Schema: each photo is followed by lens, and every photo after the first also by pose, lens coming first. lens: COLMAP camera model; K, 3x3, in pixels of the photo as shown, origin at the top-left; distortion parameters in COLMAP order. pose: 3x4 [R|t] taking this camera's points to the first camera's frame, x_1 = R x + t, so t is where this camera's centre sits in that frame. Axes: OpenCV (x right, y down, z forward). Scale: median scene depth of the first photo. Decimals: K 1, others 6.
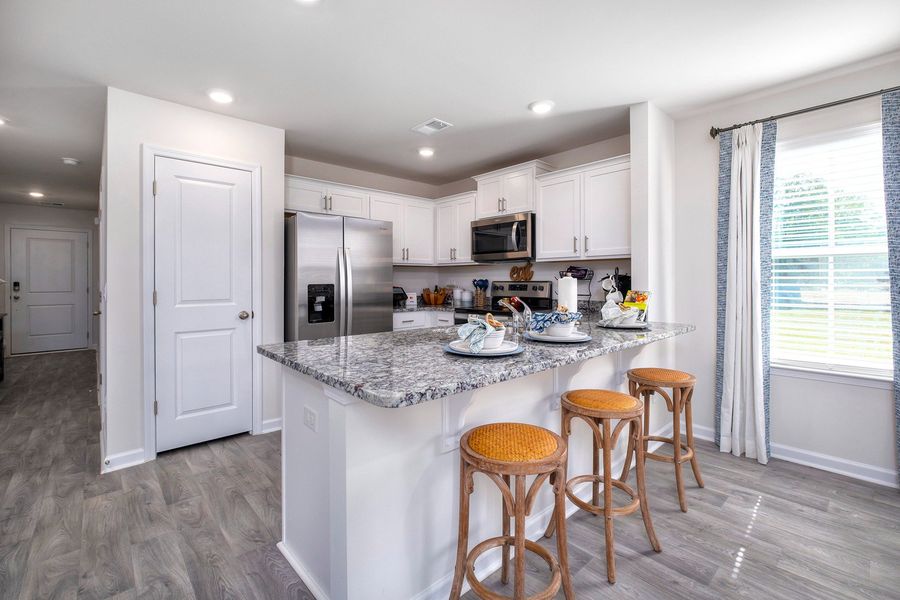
lens RADIAL K [[394.1, 0, 458.1], [0, 394.1, 281.1], [0, 0, 1]] dist [-0.001367, -0.000227]
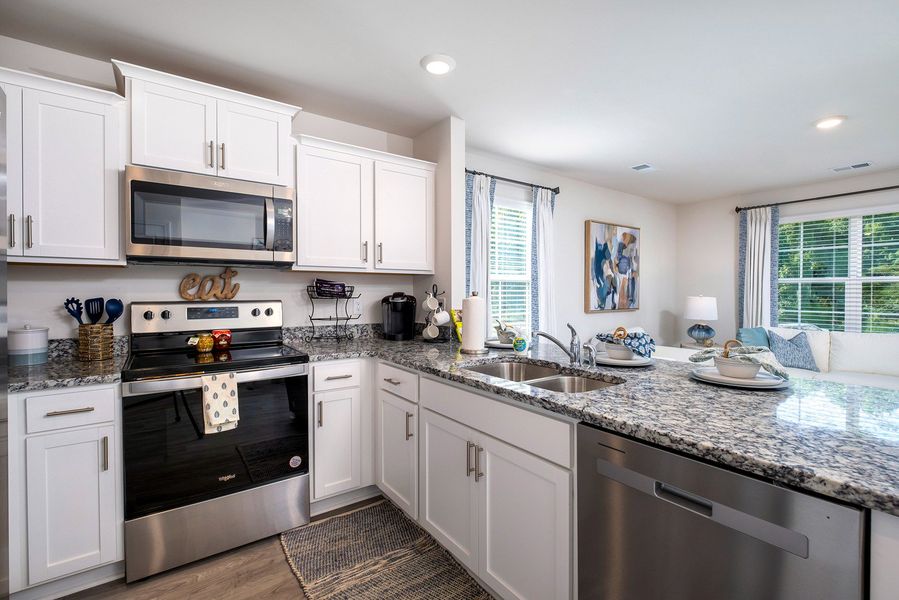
lens RADIAL K [[406.8, 0, 456.1], [0, 406.8, 298.6], [0, 0, 1]] dist [-0.003342, -0.000637]
pose [[0.118028, -0.014935, 0.992898, -0.452386], [0.000148, 0.999887, 0.015022, -0.014815], [-0.993010, -0.001626, 0.118017, 0.730113]]
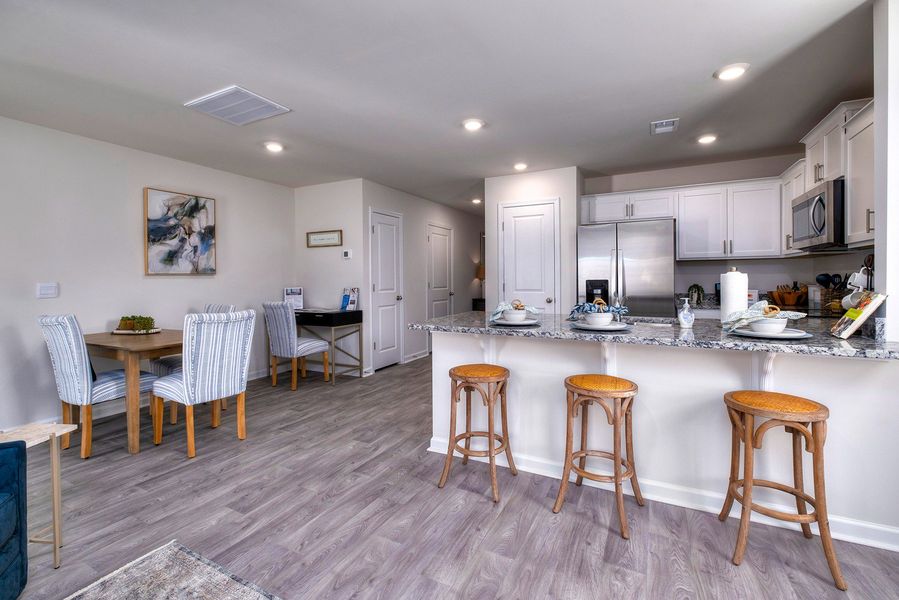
lens RADIAL K [[403.5, 0, 445.7], [0, 403.5, 278.9], [0, 0, 1]] dist [-0.002766, -0.000183]
pose [[0.332132, -0.000400, -0.943233, 0.690929], [0.006681, 0.999976, 0.001928, -0.000780], [0.943209, -0.006943, 0.332127, 0.105636]]
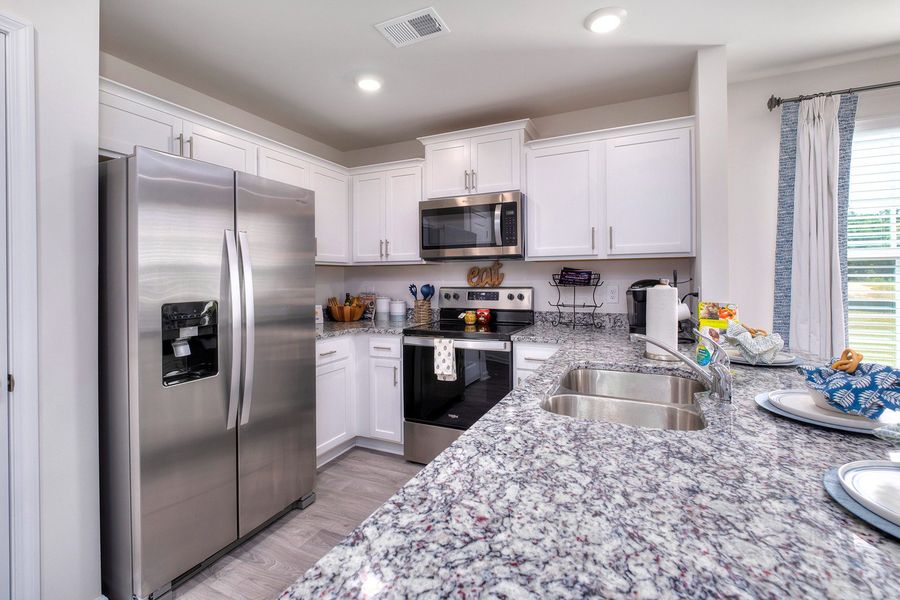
lens RADIAL K [[403.9, 0, 446.2], [0, 403.9, 278.9], [0, 0, 1]] dist [-0.002766, -0.000183]
pose [[0.929563, -0.005707, 0.368620, -0.229601], [0.006762, 0.999976, -0.001568, -0.017857], [-0.368602, 0.003950, 0.929579, 0.402127]]
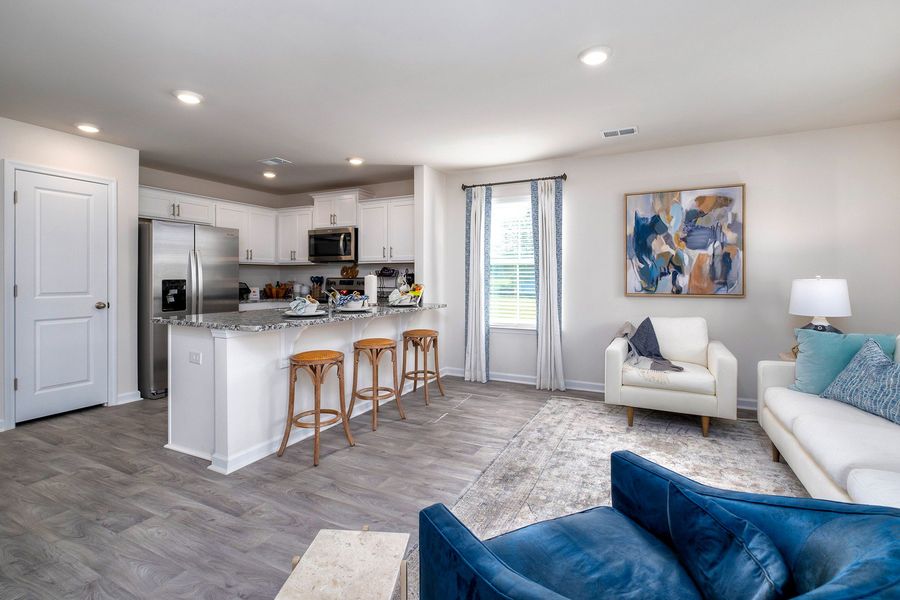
lens RADIAL K [[408.1, 0, 464.6], [0, 408.1, 278.4], [0, 0, 1]] dist [-0.003488, -0.000458]
pose [[0.931338, 0.002718, 0.364147, 0.029698], [-0.002797, 0.999996, -0.000310, 0.001914], [-0.364146, -0.000730, 0.931341, -0.486437]]
